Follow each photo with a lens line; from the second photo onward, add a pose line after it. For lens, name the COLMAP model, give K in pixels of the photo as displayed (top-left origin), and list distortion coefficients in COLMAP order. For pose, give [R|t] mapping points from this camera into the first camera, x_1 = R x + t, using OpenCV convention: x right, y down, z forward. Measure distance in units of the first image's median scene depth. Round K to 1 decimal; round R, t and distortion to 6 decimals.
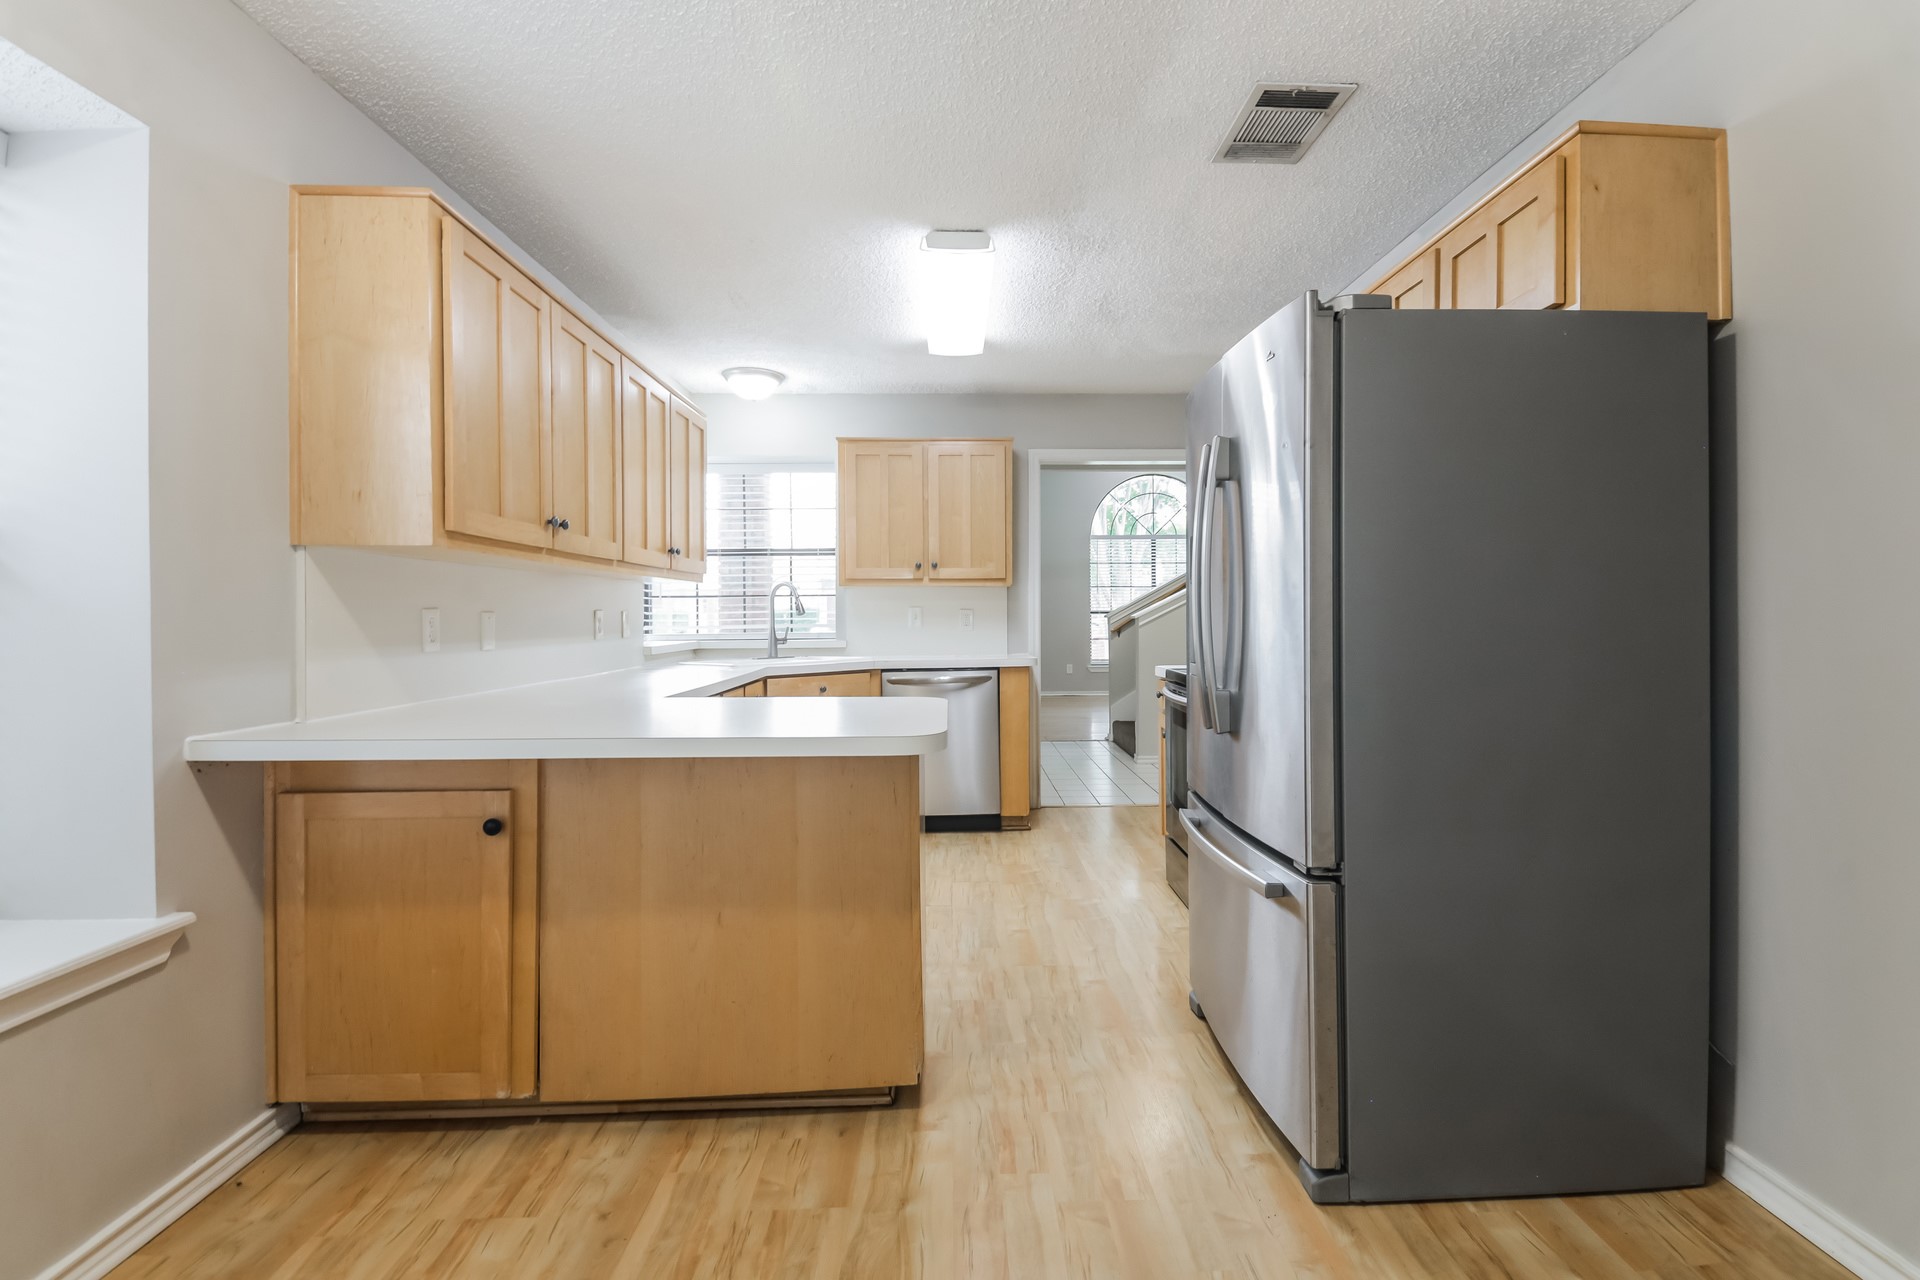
lens RADIAL K [[880.5, 0, 970.4], [0, 880.5, 619.8], [0, 0, 1]] dist [0.002992, -0.018108]
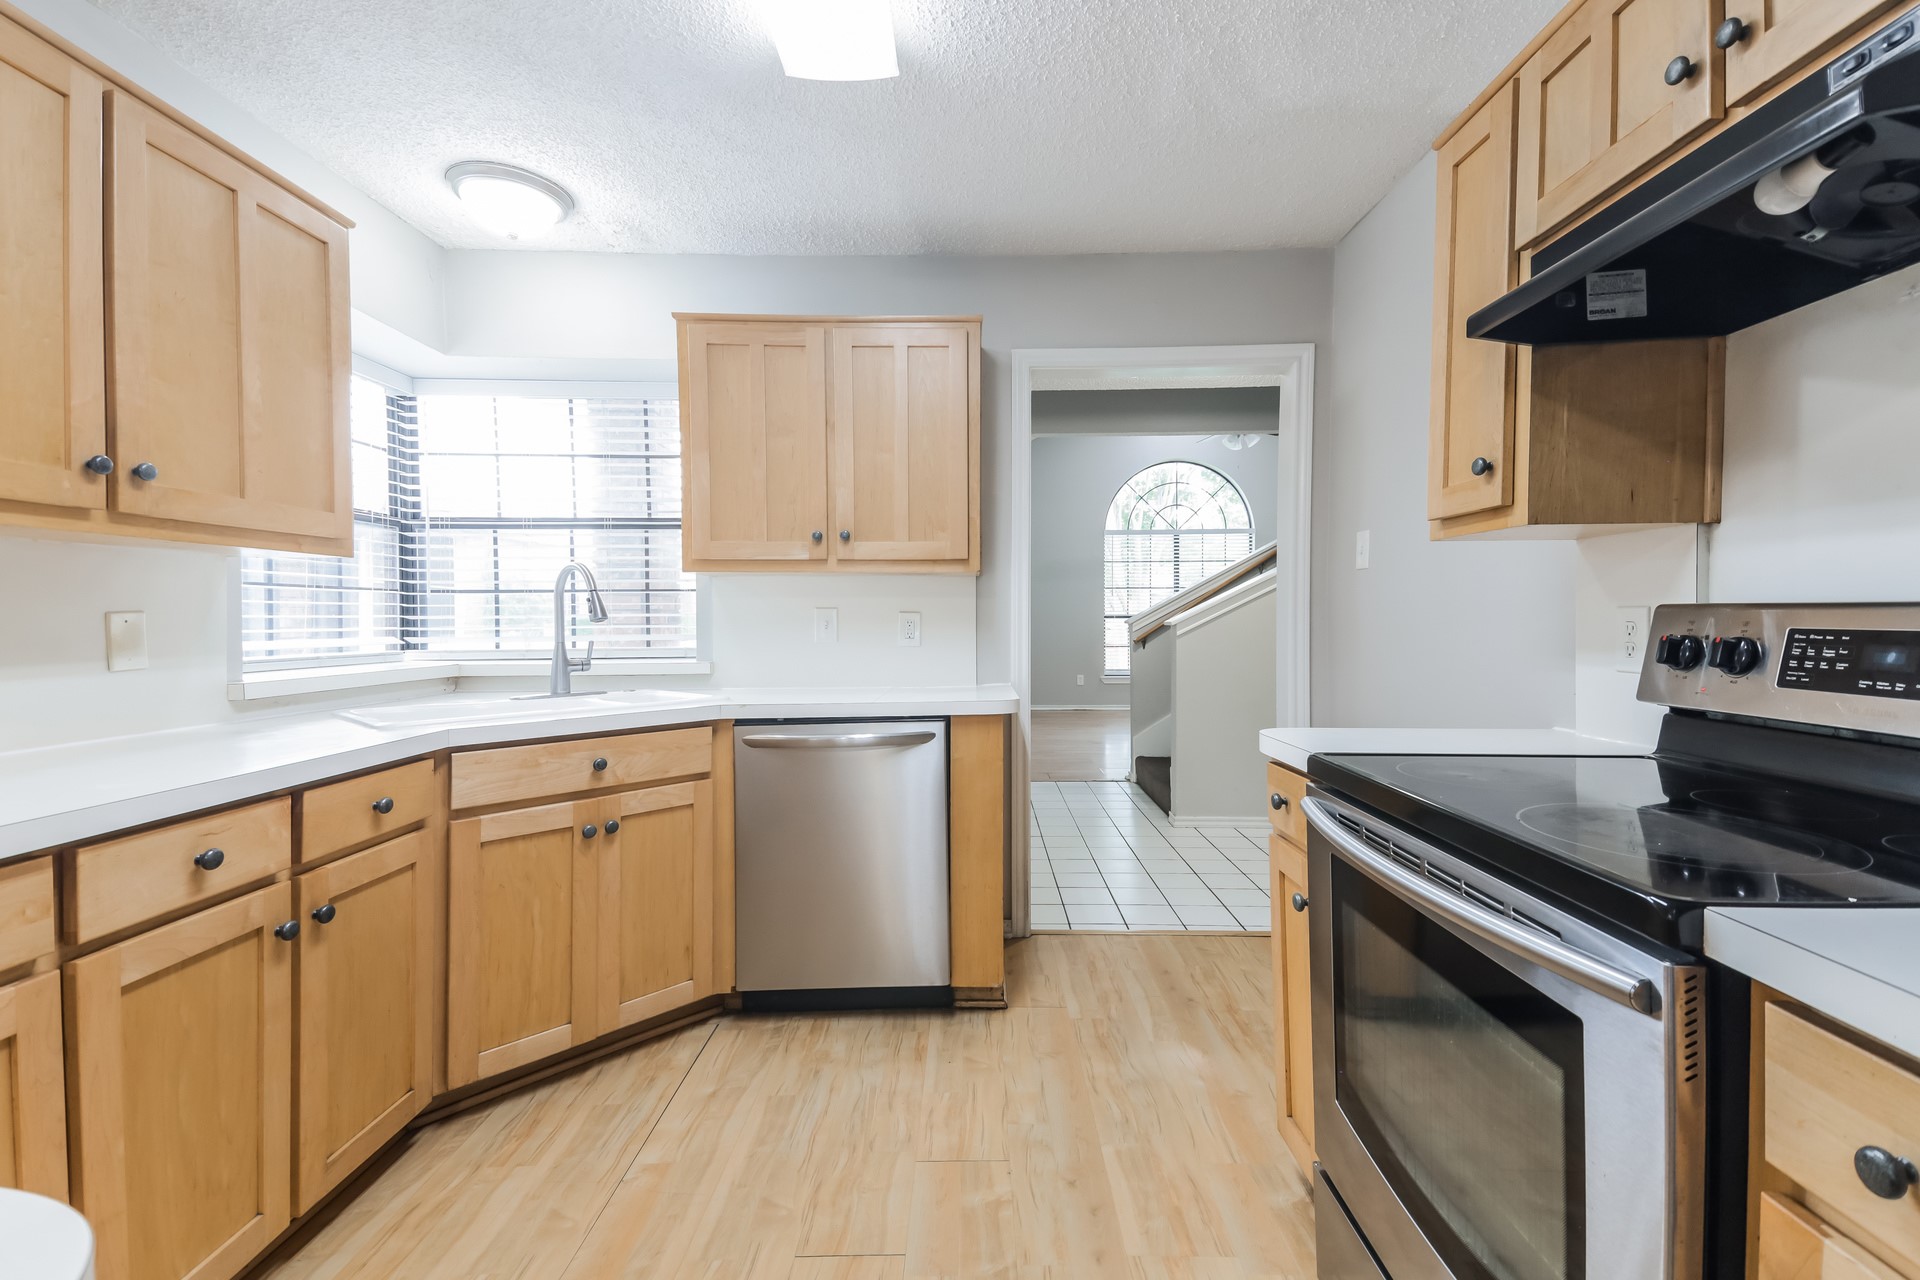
lens RADIAL K [[880.5, 0, 970.4], [0, 880.5, 619.8], [0, 0, 1]] dist [0.002992, -0.018108]
pose [[0.999908, 0.002124, -0.013398, 0.048377], [-0.002180, 0.999989, -0.004164, -0.004273], [0.013390, 0.004193, 0.999902, 0.409901]]
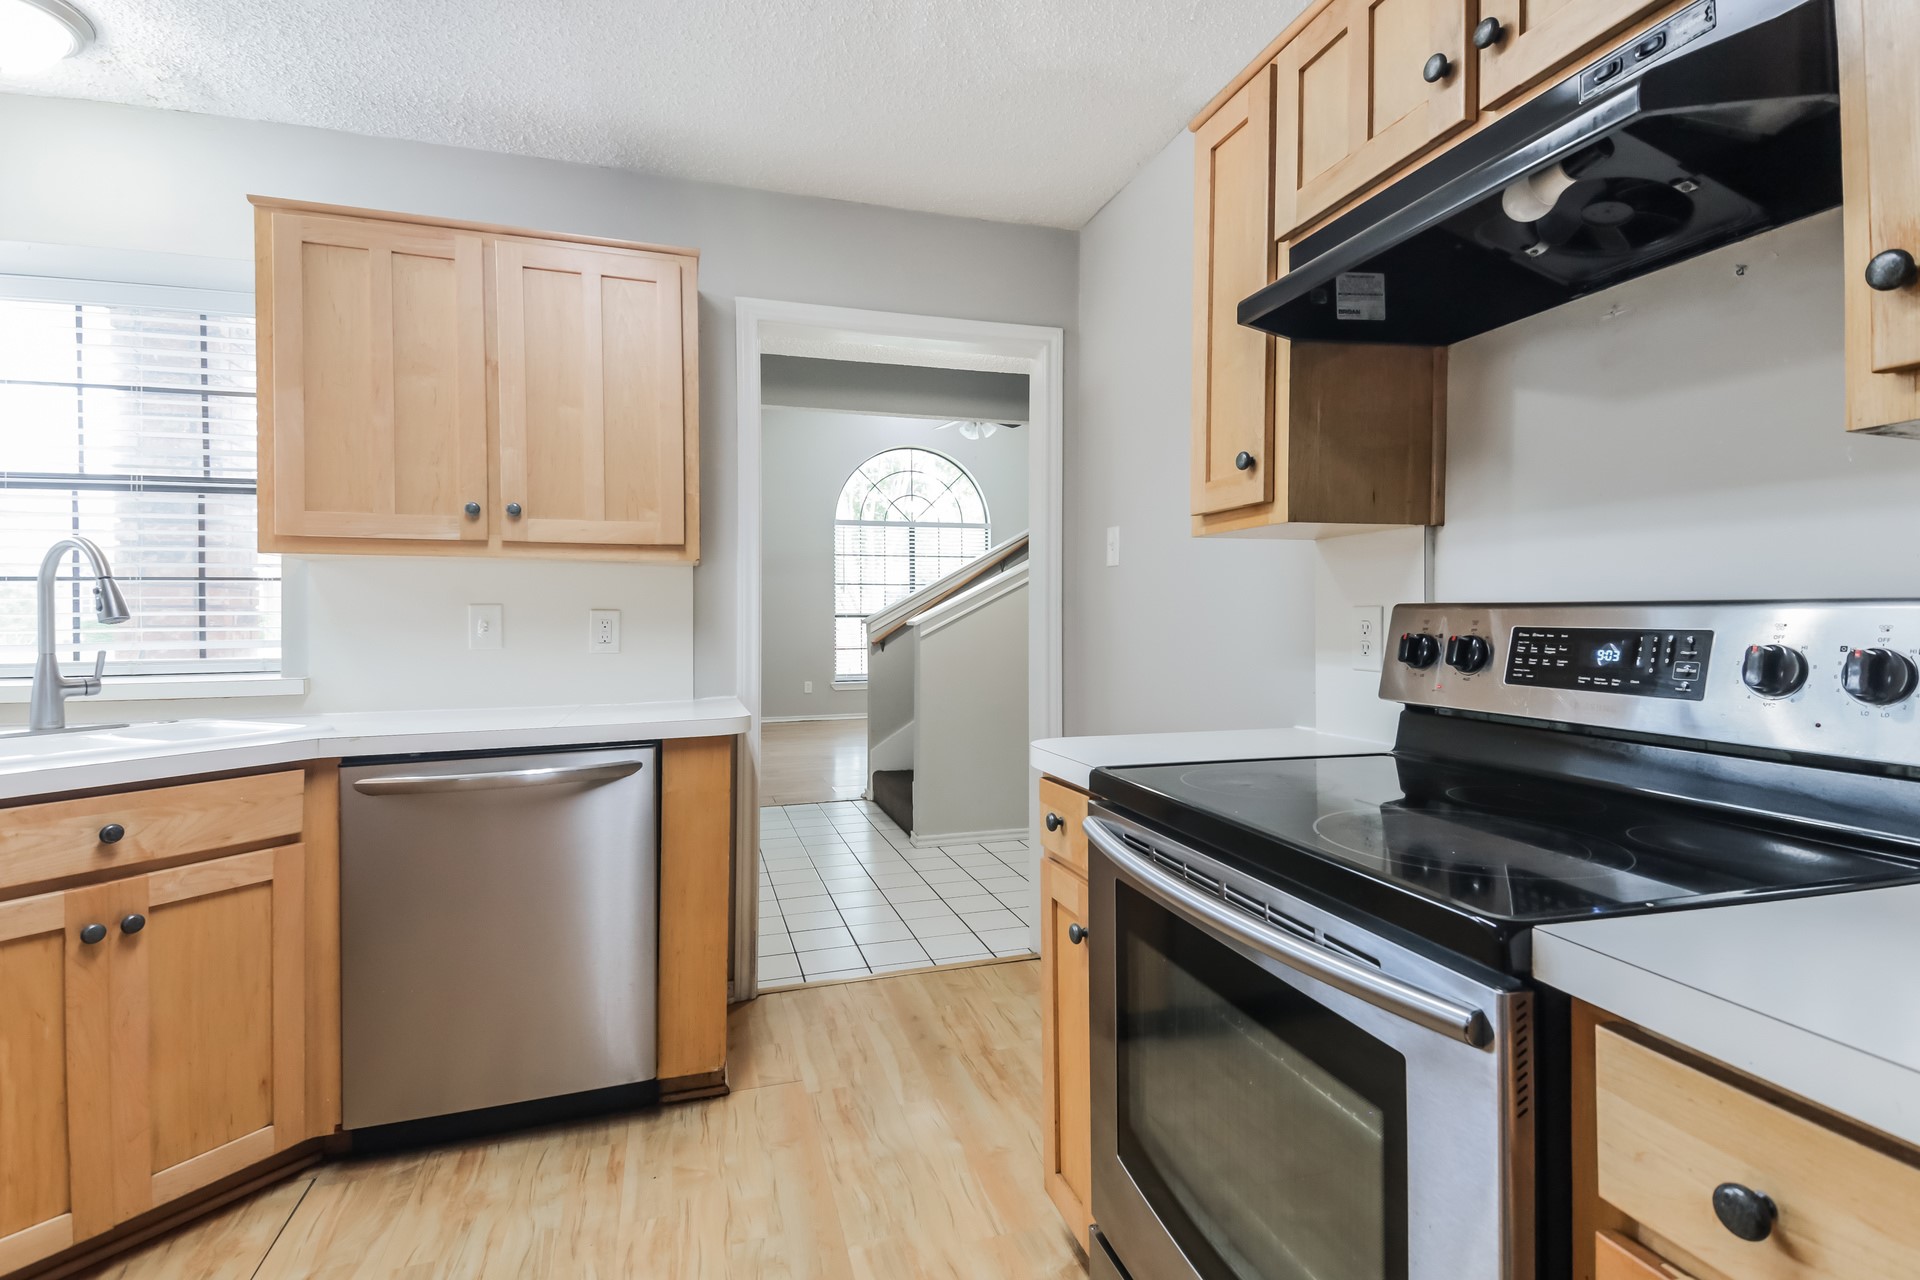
lens RADIAL K [[965.0, 0, 999.4], [0, 965.0, 610.6], [0, 0, 1]] dist [0.057524, -0.045350]
pose [[0.952616, 0.004001, 0.304148, 0.042698], [0.000189, 0.999905, -0.013747, -0.004320], [-0.304174, 0.013153, 0.952526, 0.439463]]
